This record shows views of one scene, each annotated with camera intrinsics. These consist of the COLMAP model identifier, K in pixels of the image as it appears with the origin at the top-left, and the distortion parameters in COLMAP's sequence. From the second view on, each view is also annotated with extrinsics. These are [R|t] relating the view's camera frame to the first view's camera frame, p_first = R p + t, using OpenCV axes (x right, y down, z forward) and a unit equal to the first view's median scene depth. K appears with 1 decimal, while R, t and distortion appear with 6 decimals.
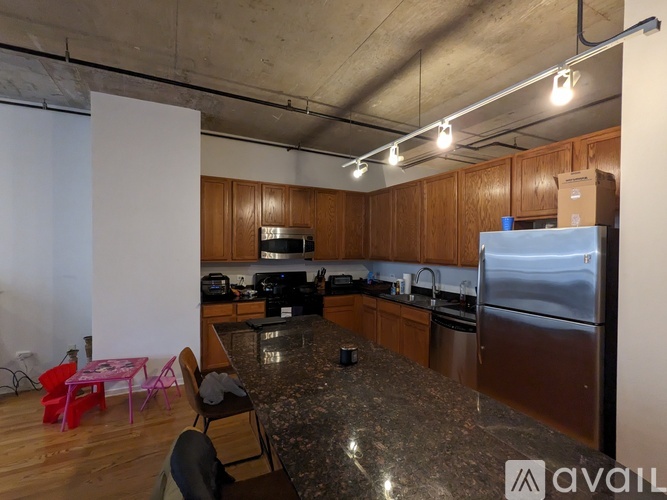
lens RADIAL K [[323.6, 0, 336.3], [0, 323.6, 247.4], [0, 0, 1]] dist [-0.001606, 0.000225]
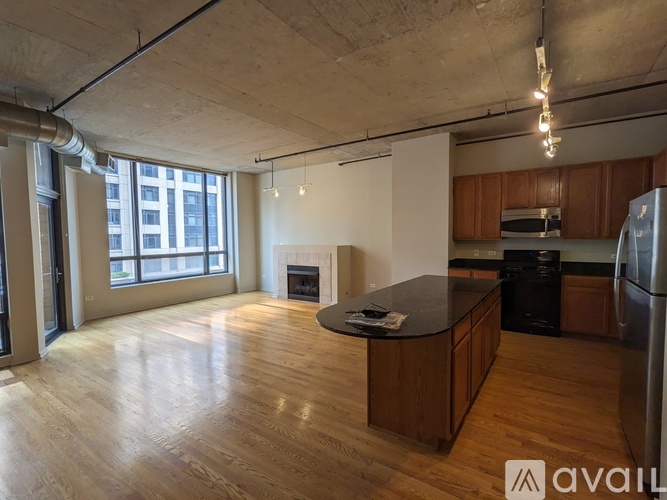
lens RADIAL K [[321.1, 0, 335.1], [0, 321.1, 252.9], [0, 0, 1]] dist [0.000229, 0.000390]
pose [[0.473222, 0.037746, -0.880134, 0.597990], [0.013015, 0.998673, 0.049827, 0.028790], [0.880847, -0.035035, 0.472103, -0.122844]]
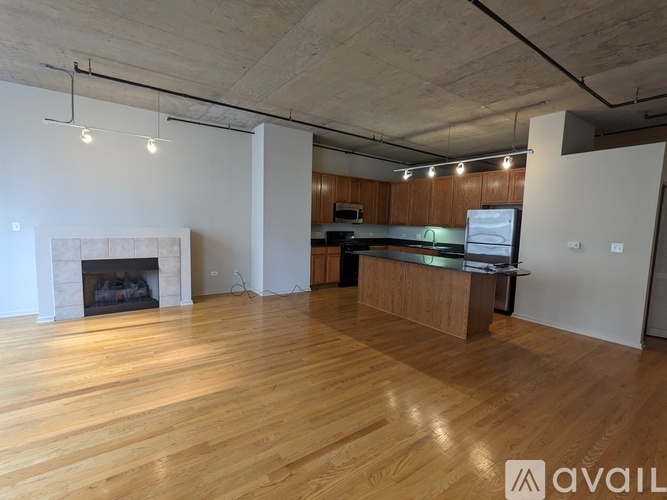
lens RADIAL K [[321.1, 0, 335.1], [0, 321.1, 252.9], [0, 0, 1]] dist [0.000229, 0.000390]
pose [[0.989146, 0.008917, 0.146668, -0.544696], [-0.023662, 0.994796, 0.099099, 0.032838], [-0.145021, -0.101493, 0.984209, -0.734307]]
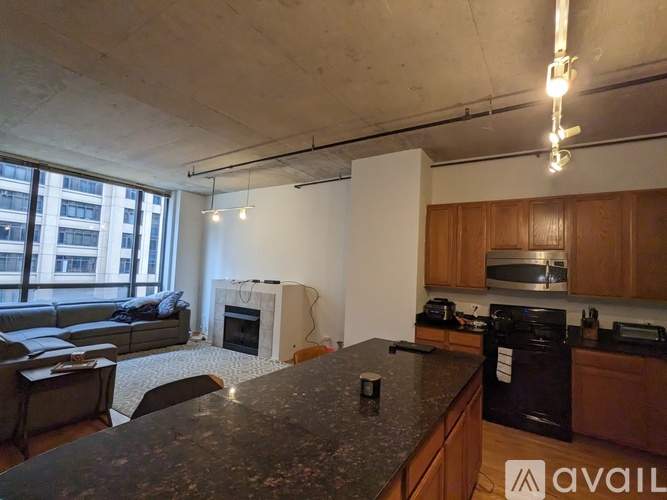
lens RADIAL K [[321.1, 0, 335.1], [0, 321.1, 252.9], [0, 0, 1]] dist [0.000229, 0.000390]
pose [[0.489958, -0.032262, -0.871149, 0.378974], [-0.041508, 0.997318, -0.060279, 0.013075], [0.870758, 0.065694, 0.487305, 0.230641]]
